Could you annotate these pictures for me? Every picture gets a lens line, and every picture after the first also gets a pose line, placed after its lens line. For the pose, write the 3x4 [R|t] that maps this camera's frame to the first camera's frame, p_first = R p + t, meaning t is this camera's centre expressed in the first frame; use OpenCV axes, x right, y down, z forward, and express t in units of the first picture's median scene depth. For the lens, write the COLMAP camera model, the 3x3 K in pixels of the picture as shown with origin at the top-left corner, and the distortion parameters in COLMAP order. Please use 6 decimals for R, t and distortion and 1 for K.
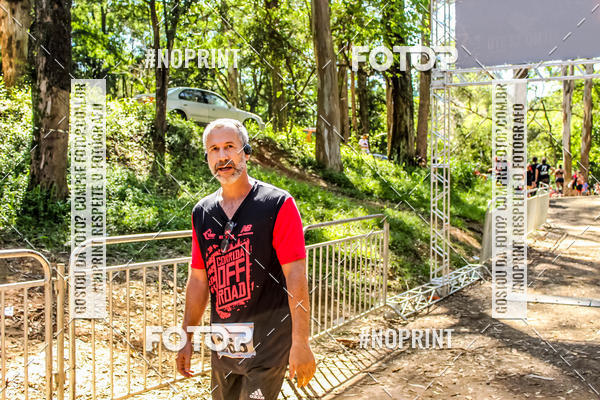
lens RADIAL K [[593.9, 0, 318.7], [0, 593.9, 200.9], [0, 0, 1]] dist [-0.124138, 0.155461]
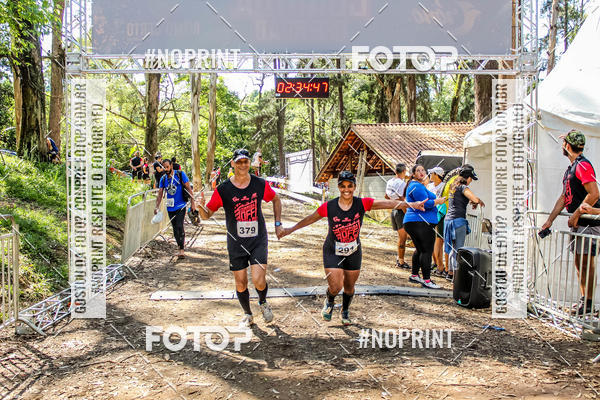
lens RADIAL K [[685.9, 0, 309.1], [0, 685.9, 199.9], [0, 0, 1]] dist [-0.113311, 0.154930]
pose [[0.864480, -0.023051, 0.502138, -0.019063], [0.020635, 0.999733, 0.010368, -0.000807], [-0.502243, 0.001399, 0.864725, -0.137470]]
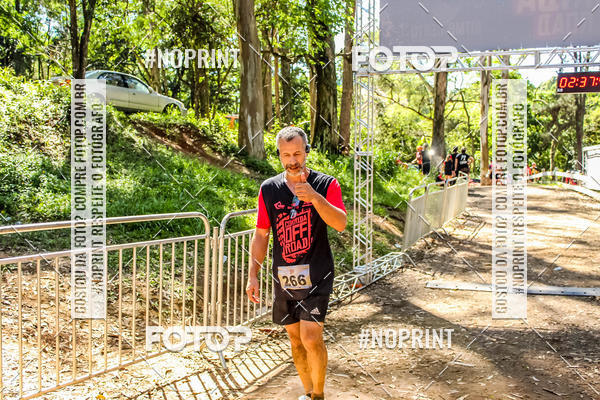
lens RADIAL K [[608.4, 0, 302.4], [0, 608.4, 199.4], [0, 0, 1]] dist [-0.116165, 0.127263]
pose [[0.994984, 0.003976, 0.099960, 0.000130], [-0.005800, 0.999822, 0.017964, -0.000305], [-0.099871, -0.018454, 0.994829, -0.019758]]
